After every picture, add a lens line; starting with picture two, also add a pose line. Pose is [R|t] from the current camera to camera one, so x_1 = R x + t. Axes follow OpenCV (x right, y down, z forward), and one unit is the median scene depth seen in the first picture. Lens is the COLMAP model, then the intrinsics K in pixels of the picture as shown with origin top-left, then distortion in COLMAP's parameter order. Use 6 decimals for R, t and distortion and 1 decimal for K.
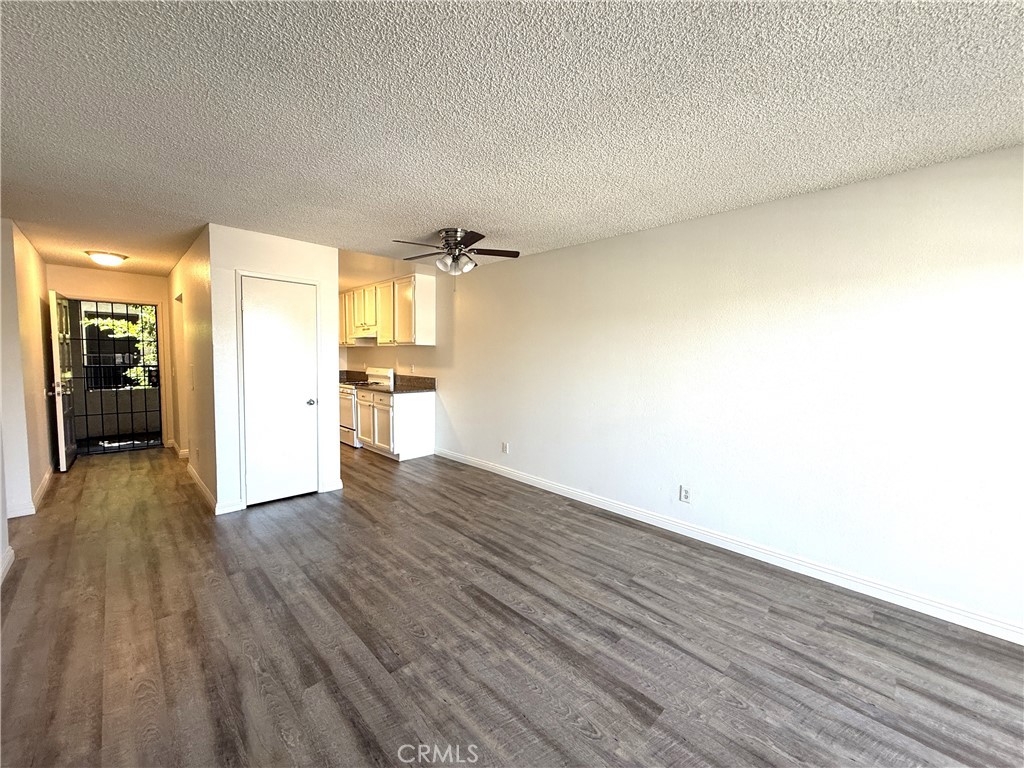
lens RADIAL K [[409.0, 0, 510.8], [0, 409.0, 383.9], [0, 0, 1]] dist [-0.000102, 0.000196]
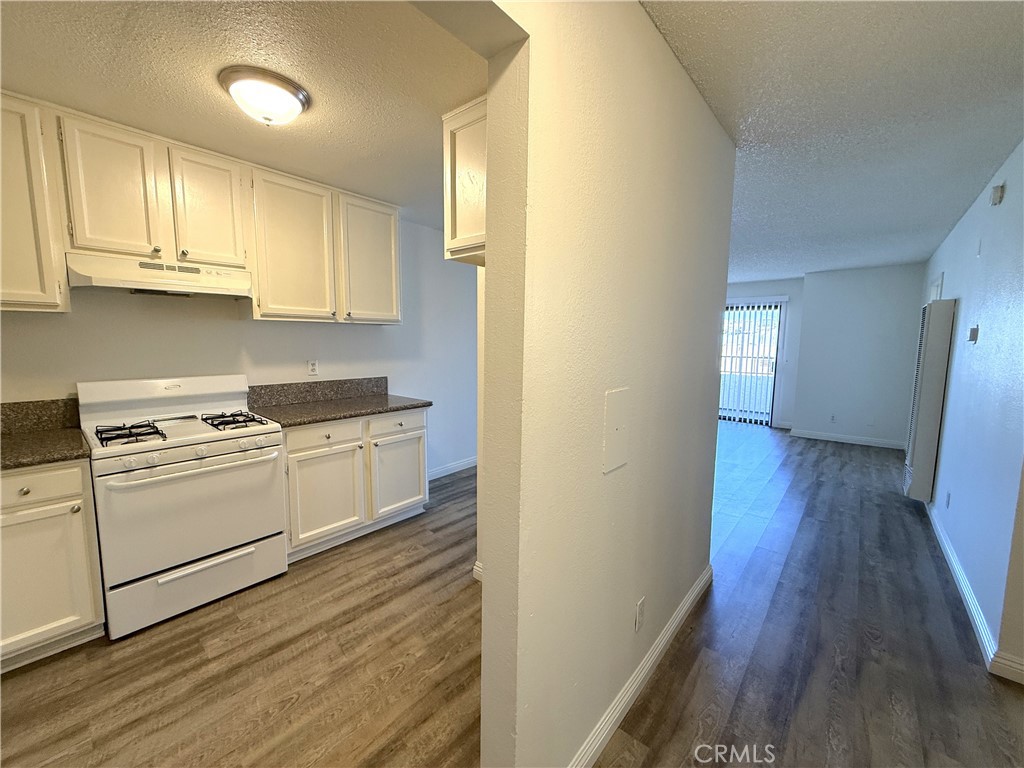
lens RADIAL K [[409.0, 0, 514.1], [0, 409.0, 382.6], [0, 0, 1]] dist [-0.000102, 0.000196]
pose [[-0.095359, -0.119123, 0.988290, -0.897825], [0.060267, 0.990302, 0.125181, -0.078506], [-0.993617, 0.071498, -0.087255, 0.921288]]
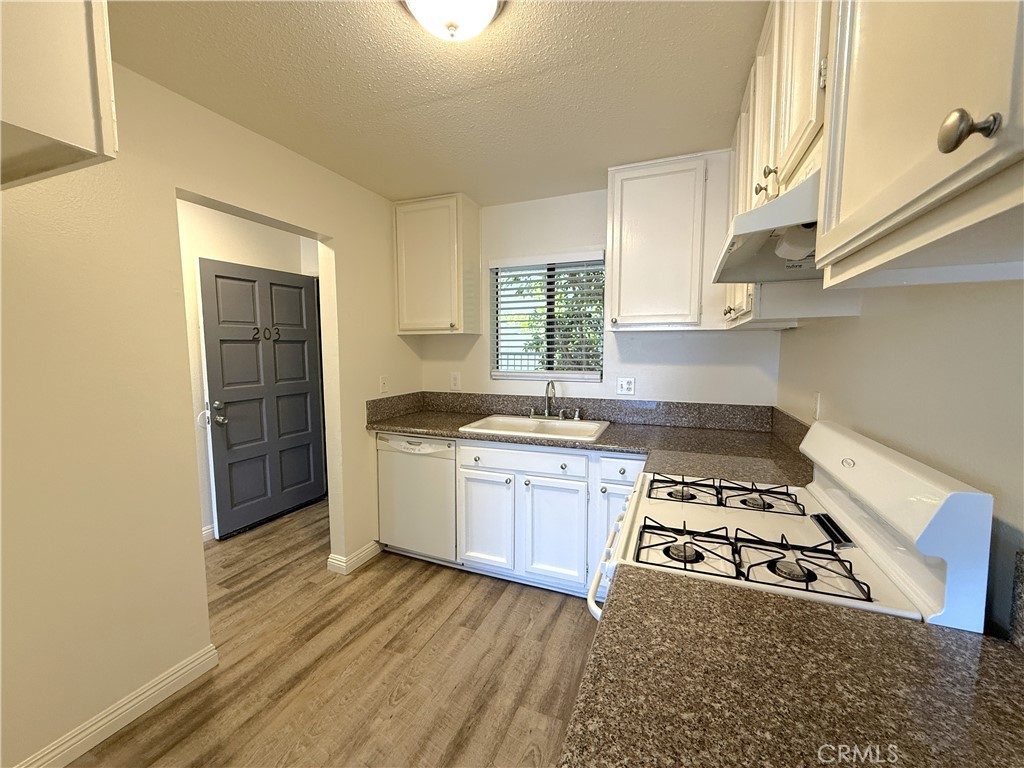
lens RADIAL K [[409.0, 0, 514.6], [0, 409.0, 382.1], [0, 0, 1]] dist [-0.000102, 0.000196]
pose [[0.402878, 0.065072, -0.912938, -0.295519], [-0.061086, 0.997157, 0.044118, -0.079659], [0.913213, 0.037994, 0.405707, 1.023372]]
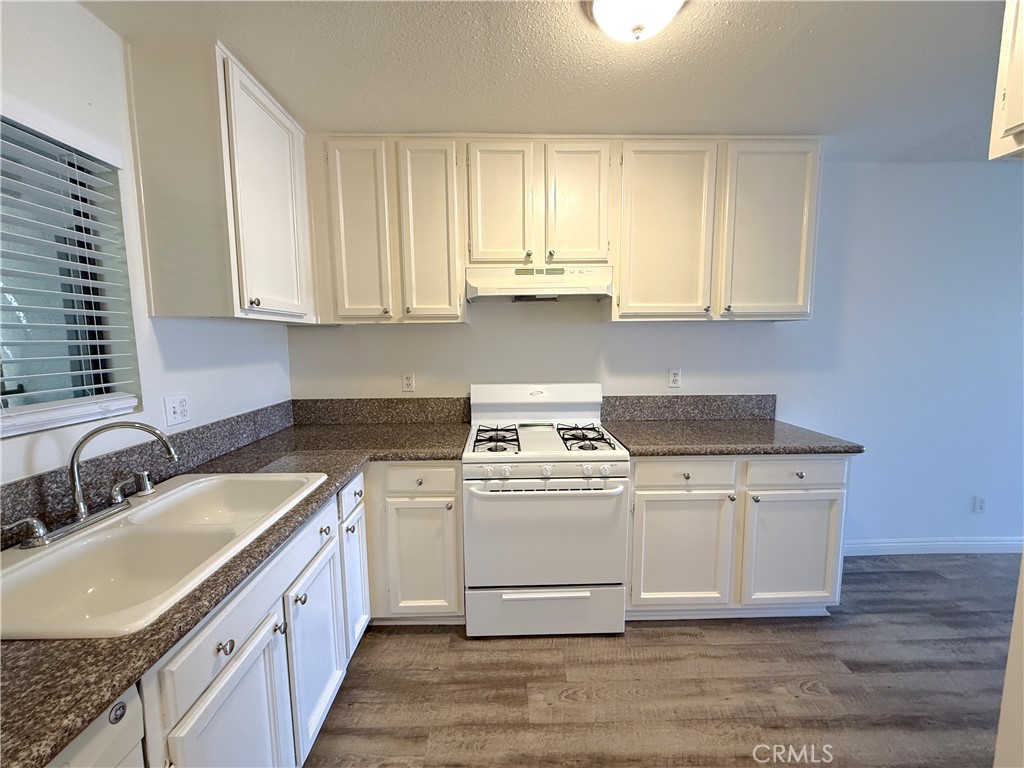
lens RADIAL K [[409.0, 0, 509.5], [0, 409.0, 382.4], [0, 0, 1]] dist [-0.000102, 0.000196]
pose [[0.680504, -0.095819, 0.726453, -0.760239], [0.068402, 0.995391, 0.067216, -0.083663], [-0.729545, 0.003951, 0.683922, 0.971909]]
